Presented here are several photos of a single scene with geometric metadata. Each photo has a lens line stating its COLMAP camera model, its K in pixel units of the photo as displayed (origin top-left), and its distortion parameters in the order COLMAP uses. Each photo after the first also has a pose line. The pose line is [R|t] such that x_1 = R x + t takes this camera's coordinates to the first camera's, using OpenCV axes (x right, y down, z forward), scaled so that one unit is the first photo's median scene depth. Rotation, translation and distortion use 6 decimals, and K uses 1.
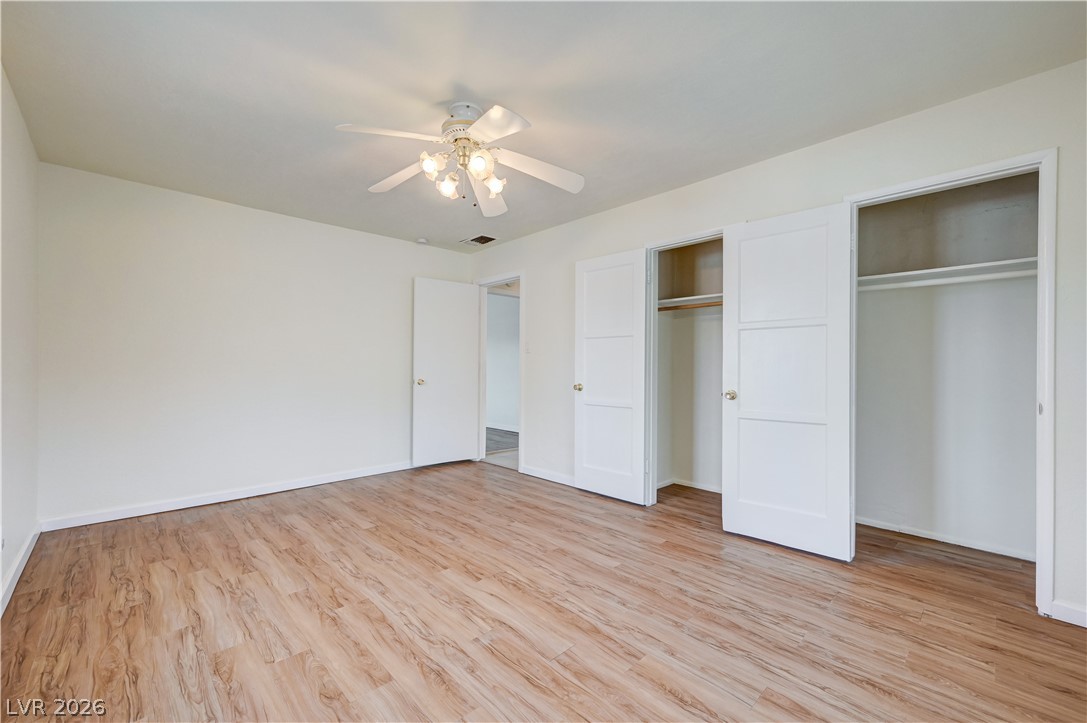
lens RADIAL K [[437.4, 0, 546.5], [0, 437.4, 367.4], [0, 0, 1]] dist [0.000852, 0.000074]
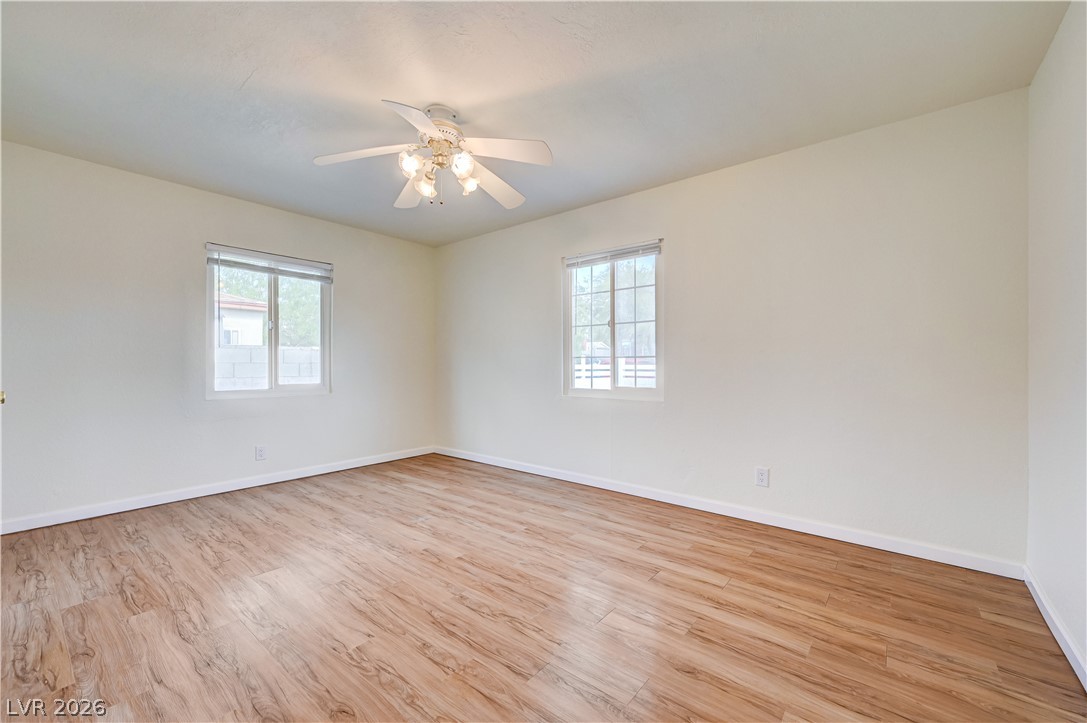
lens RADIAL K [[437.4, 0, 546.5], [0, 437.4, 367.4], [0, 0, 1]] dist [0.000852, 0.000074]
pose [[-0.993074, -0.006895, -0.117289, -0.329054], [-0.007729, 0.999948, 0.006660, 0.016374], [0.117237, 0.007520, -0.993075, 2.147925]]
